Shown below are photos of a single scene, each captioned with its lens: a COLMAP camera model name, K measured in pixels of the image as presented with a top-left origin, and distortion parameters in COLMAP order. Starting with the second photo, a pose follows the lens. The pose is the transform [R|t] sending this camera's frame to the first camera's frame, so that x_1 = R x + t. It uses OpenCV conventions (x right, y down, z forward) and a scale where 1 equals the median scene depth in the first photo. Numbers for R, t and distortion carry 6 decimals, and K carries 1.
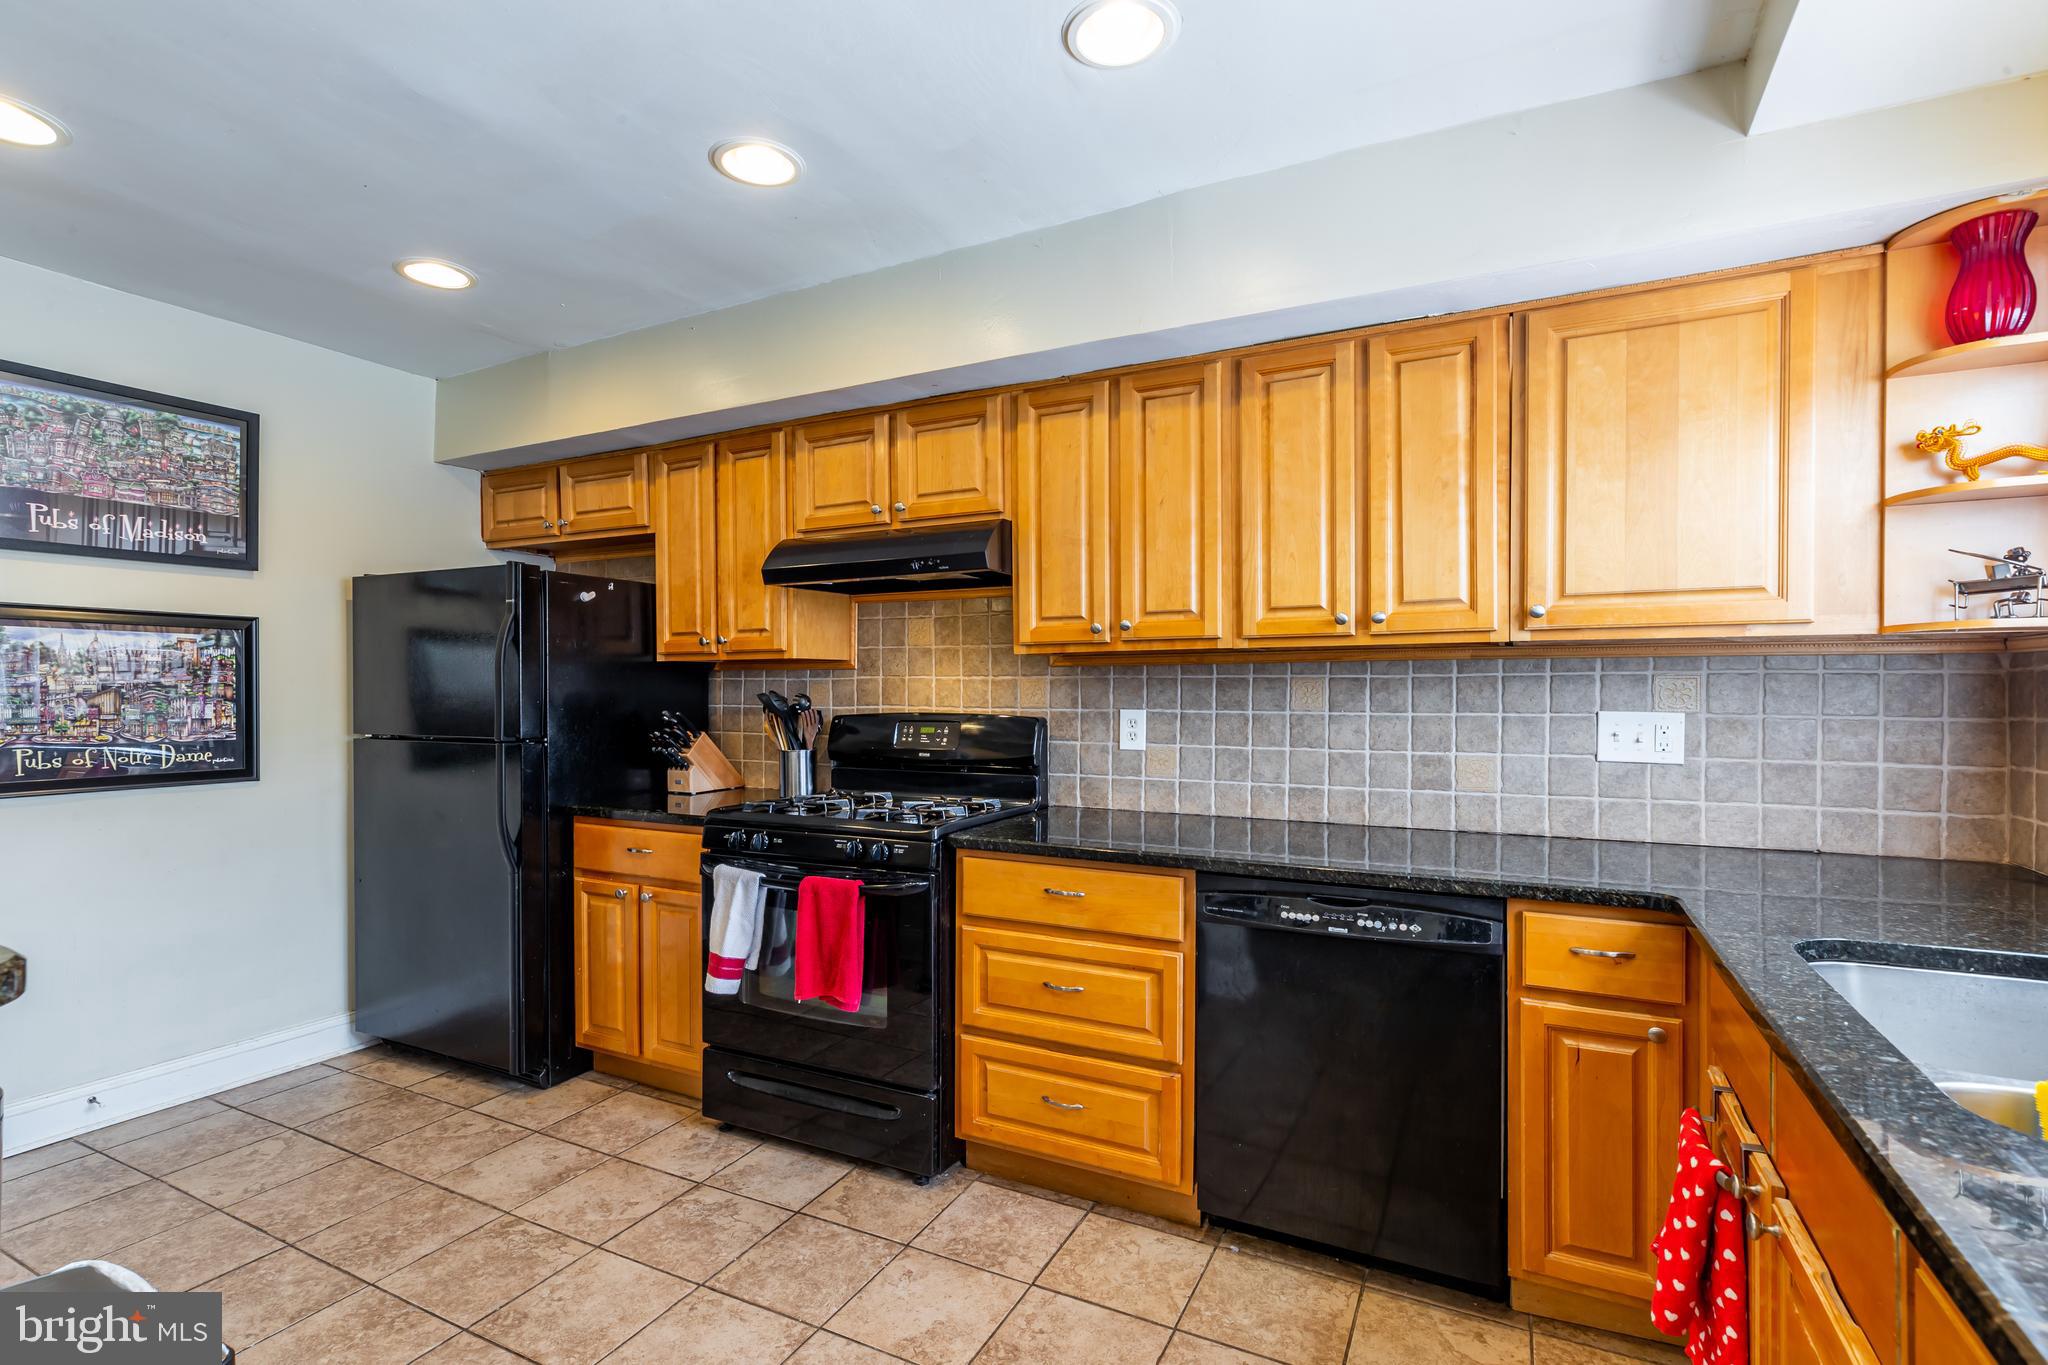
lens RADIAL K [[929.4, 0, 932.2], [0, 929.4, 688.5], [0, 0, 1]] dist [0.008505, -0.000801]
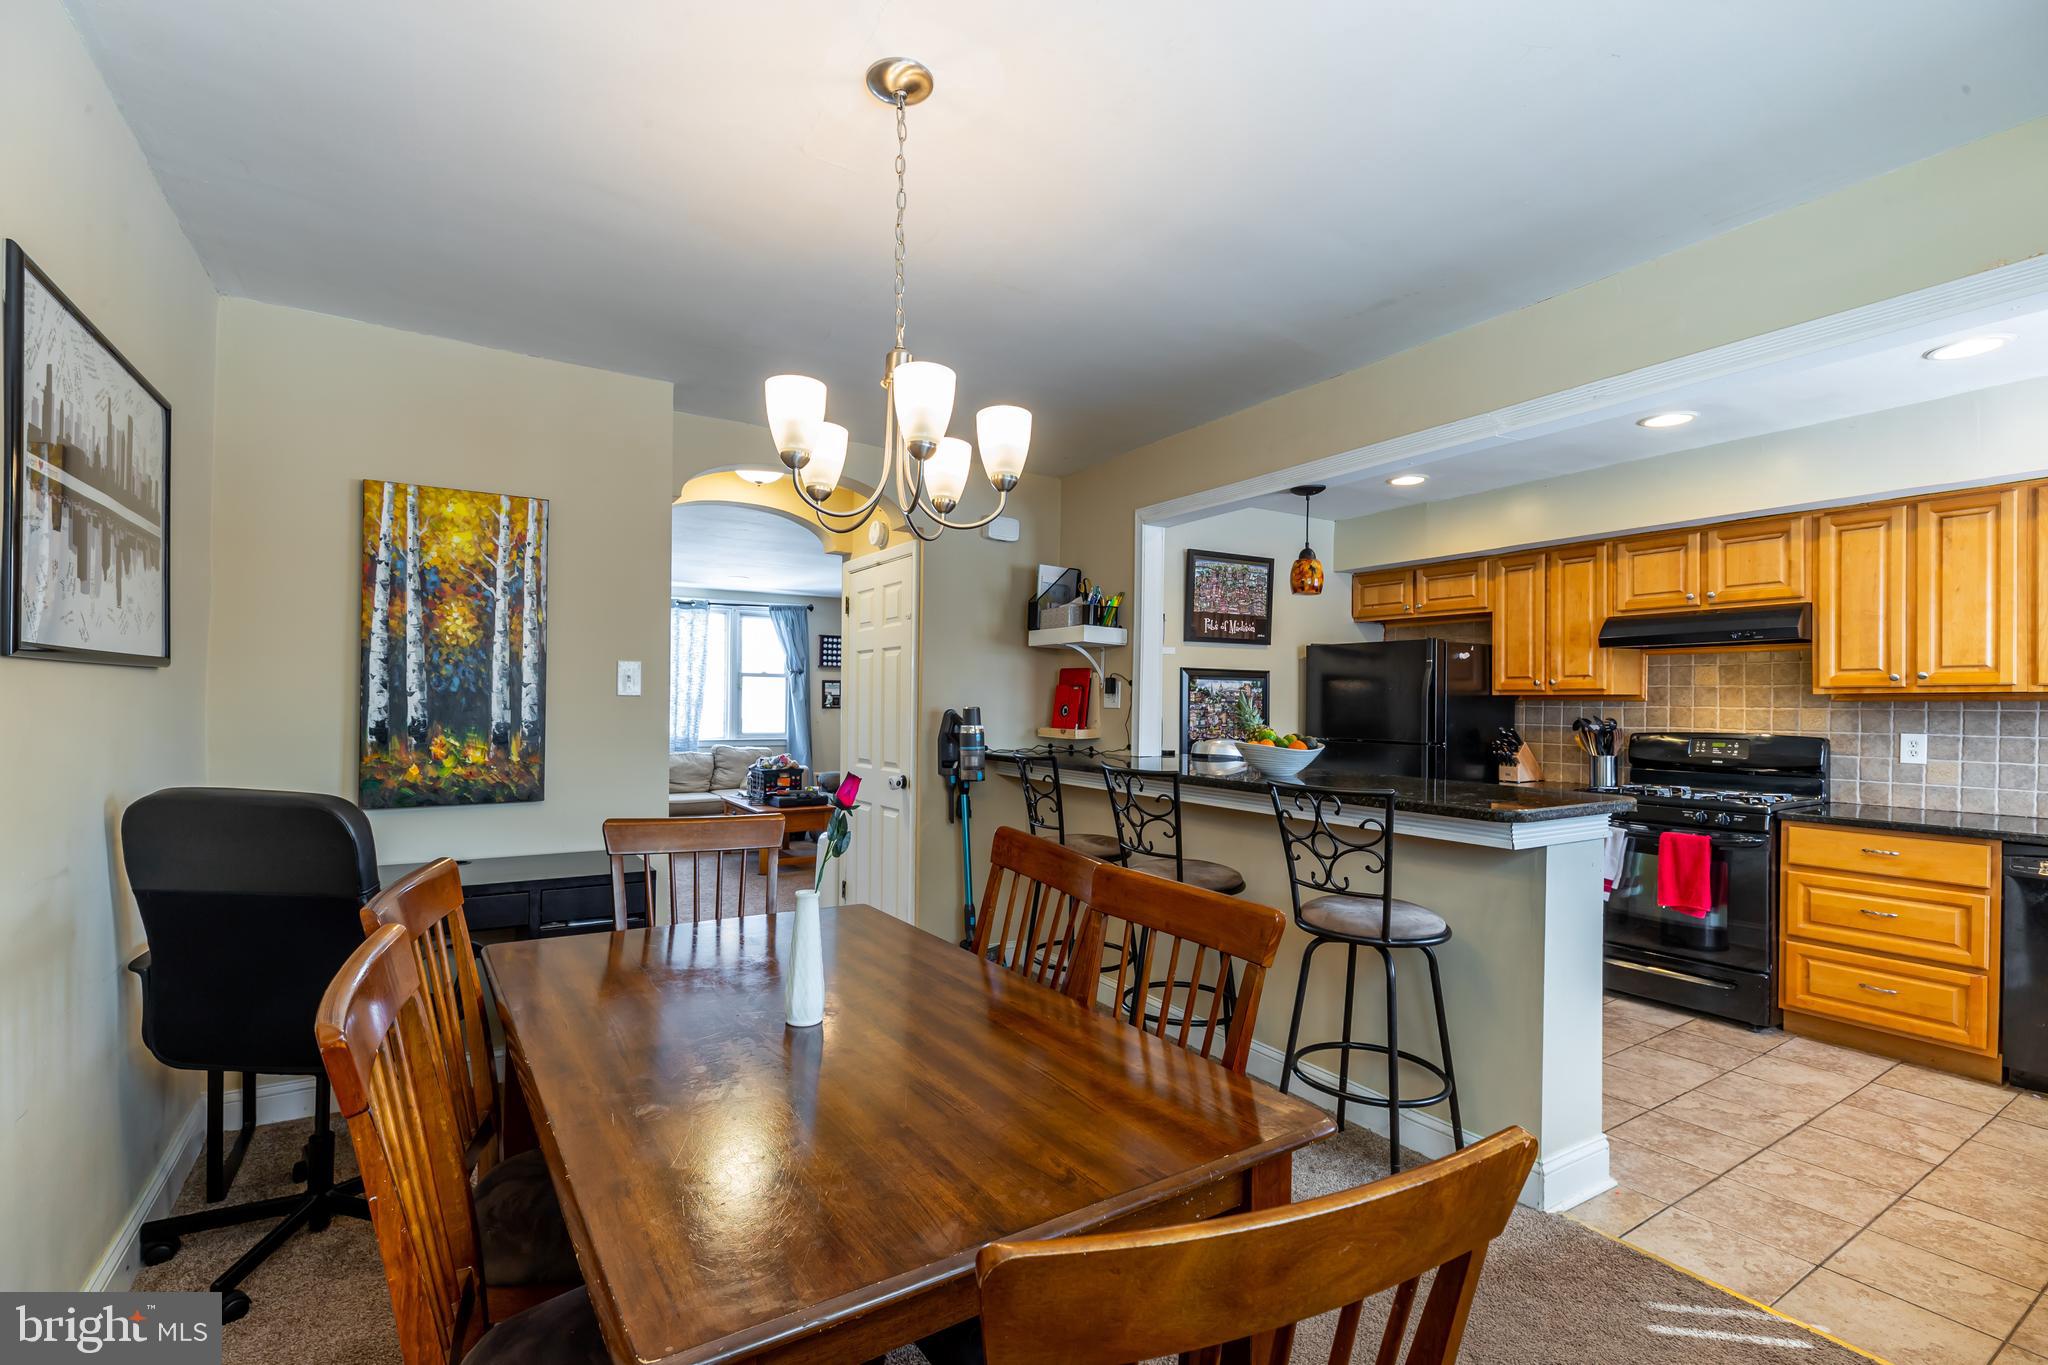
lens RADIAL K [[929.4, 0, 1006.5], [0, 929.4, 697.5], [0, 0, 1]] dist [0.008505, -0.000801]
pose [[0.904747, 0.006791, -0.425896, -0.479711], [-0.009016, 0.999954, -0.003208, -0.016901], [0.425854, 0.006742, 0.904767, -0.960019]]
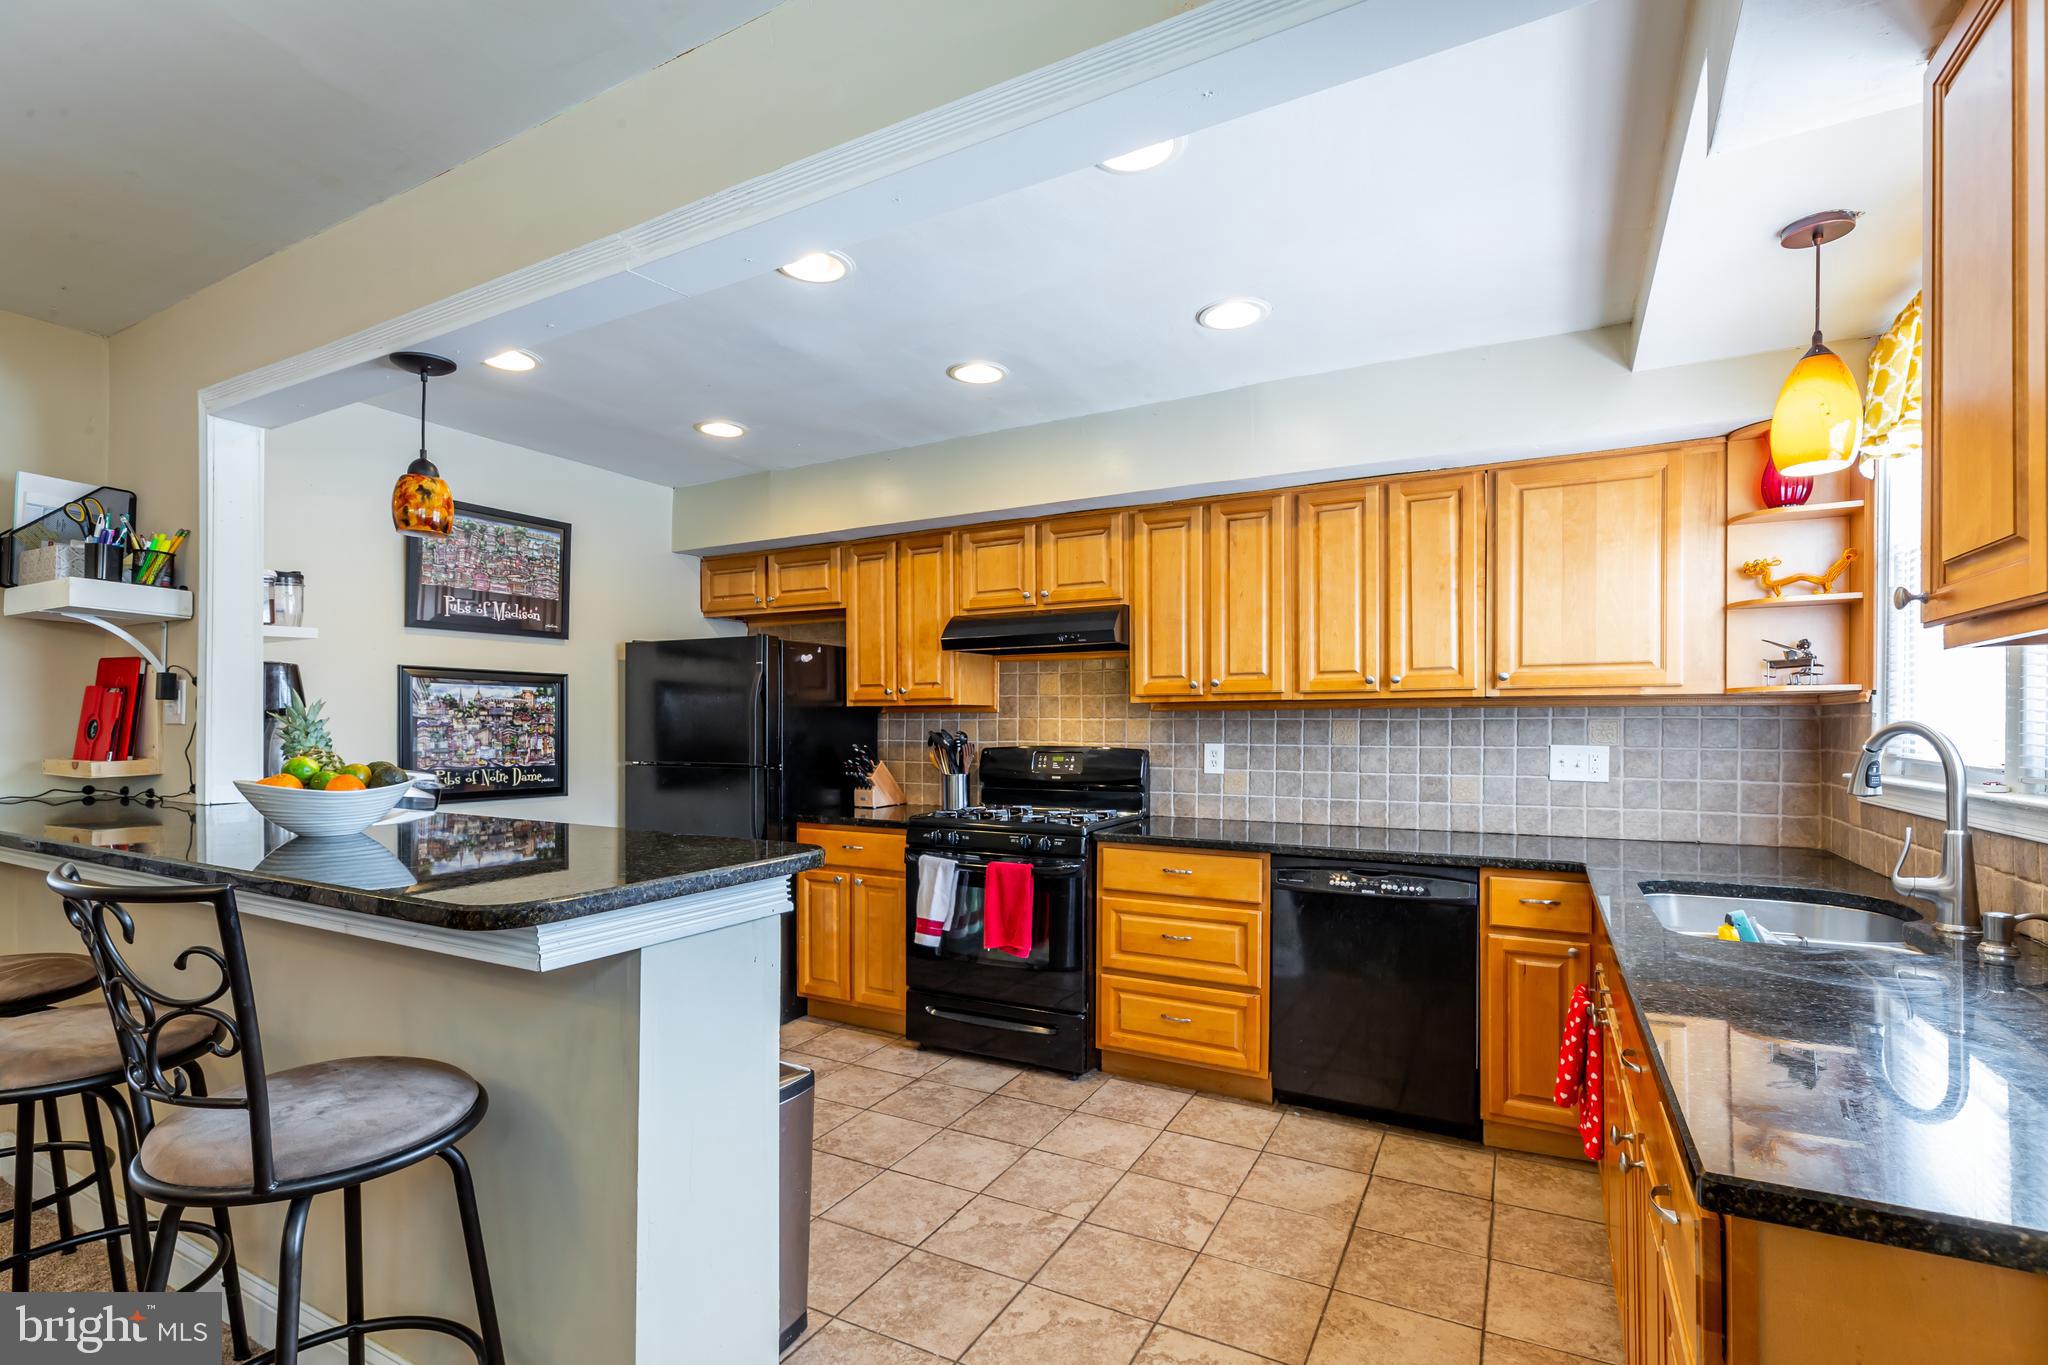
lens RADIAL K [[929.4, 0, 968.6], [0, 929.4, 720.3], [0, 0, 1]] dist [0.008505, -0.000801]
pose [[0.999870, 0.001518, 0.016062, -0.190987], [-0.001459, 0.999992, -0.003690, -0.006359], [-0.016067, 0.003666, 0.999864, -0.401563]]
